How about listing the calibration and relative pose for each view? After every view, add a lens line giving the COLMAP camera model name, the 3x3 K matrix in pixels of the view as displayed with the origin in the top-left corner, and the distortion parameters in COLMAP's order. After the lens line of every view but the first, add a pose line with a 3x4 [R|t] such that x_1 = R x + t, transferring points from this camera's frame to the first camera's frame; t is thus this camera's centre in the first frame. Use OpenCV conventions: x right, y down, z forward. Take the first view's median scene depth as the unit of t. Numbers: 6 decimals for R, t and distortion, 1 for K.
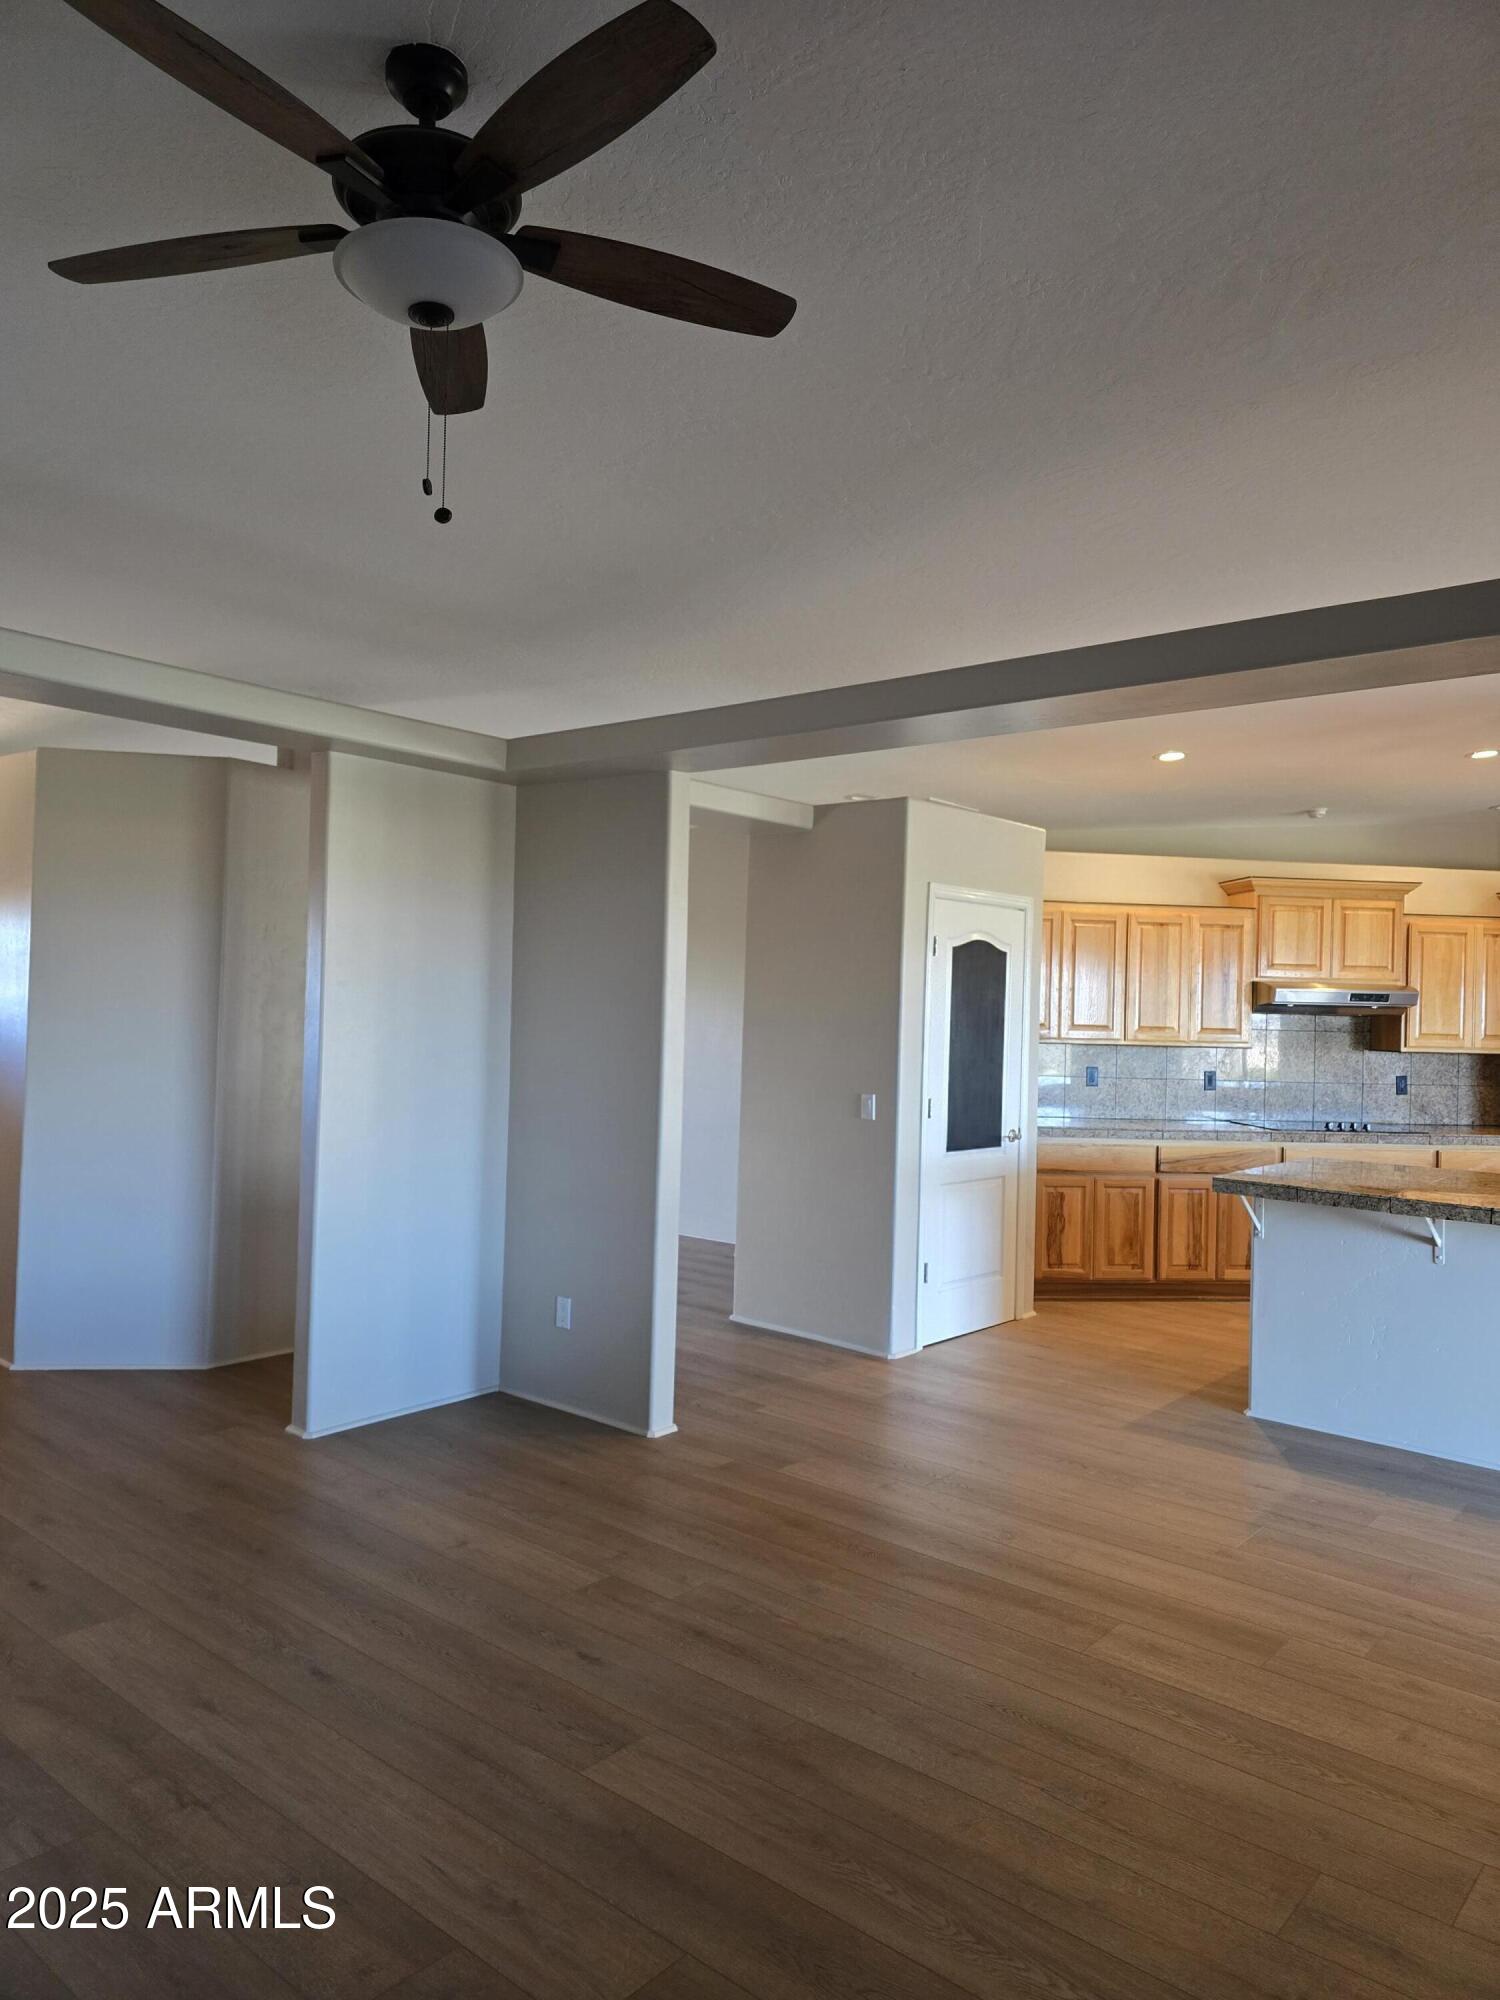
lens RADIAL K [[1318.6, 0, 816.4], [0, 1318.6, 995.2], [0, 0, 1]] dist [0.068763, -0.001254]
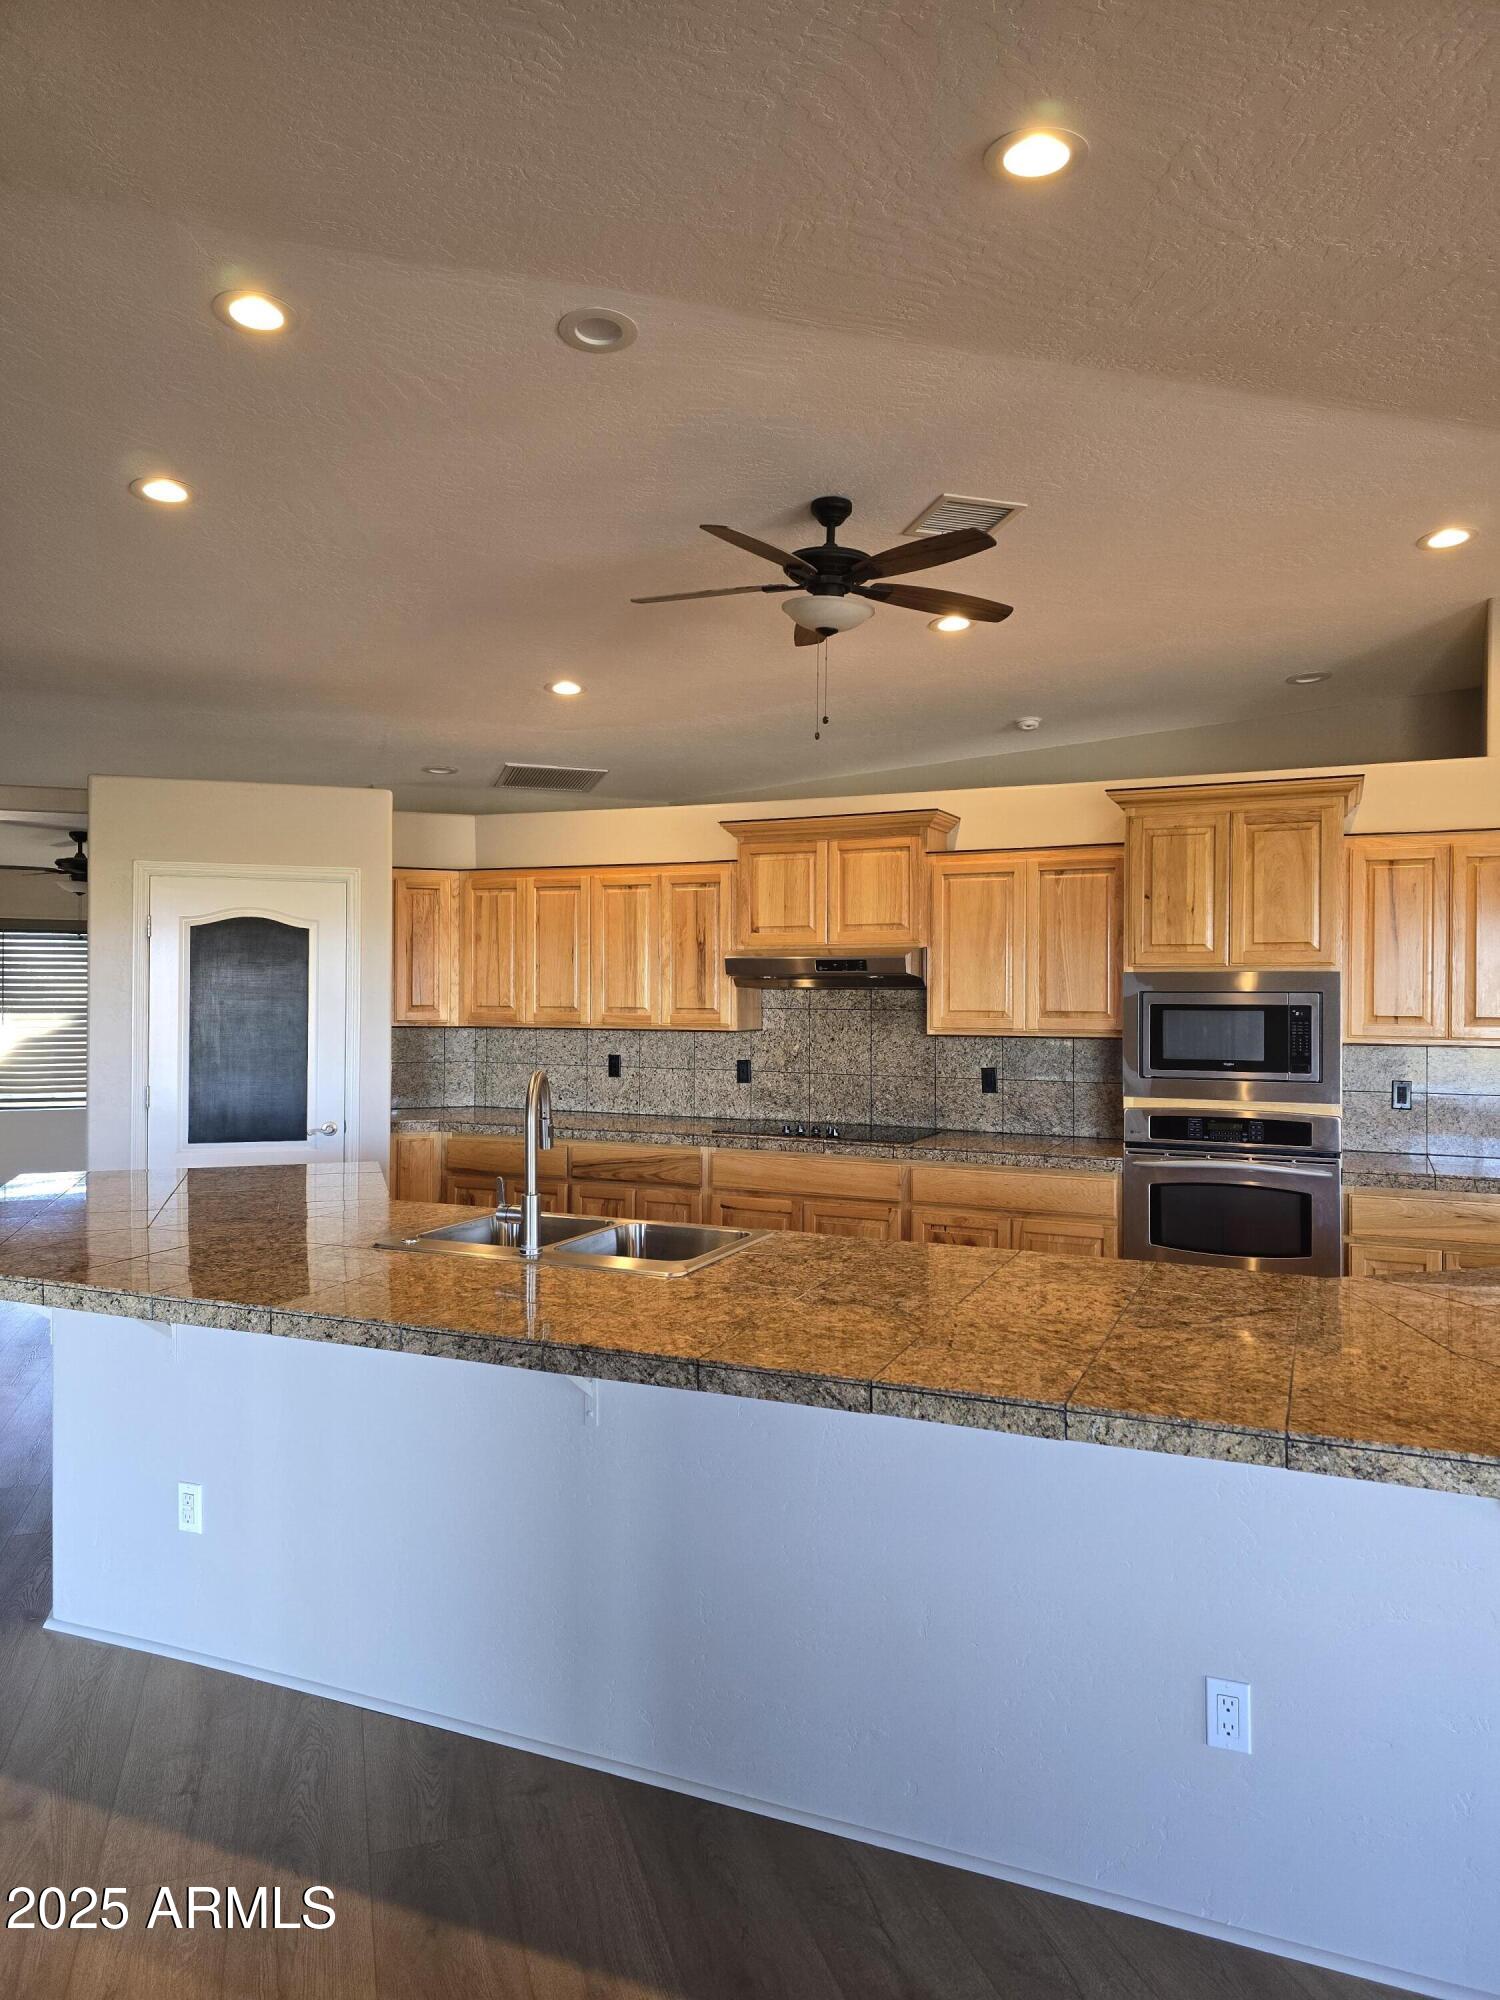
lens RADIAL K [[1318.6, 0, 816.4], [0, 1318.6, 995.2], [0, 0, 1]] dist [0.068763, -0.001254]
pose [[0.840275, -0.019557, -0.541808, 0.785234], [0.023314, 0.999728, 0.000071, 0.018183], [0.541659, -0.012691, 0.840502, 0.340822]]
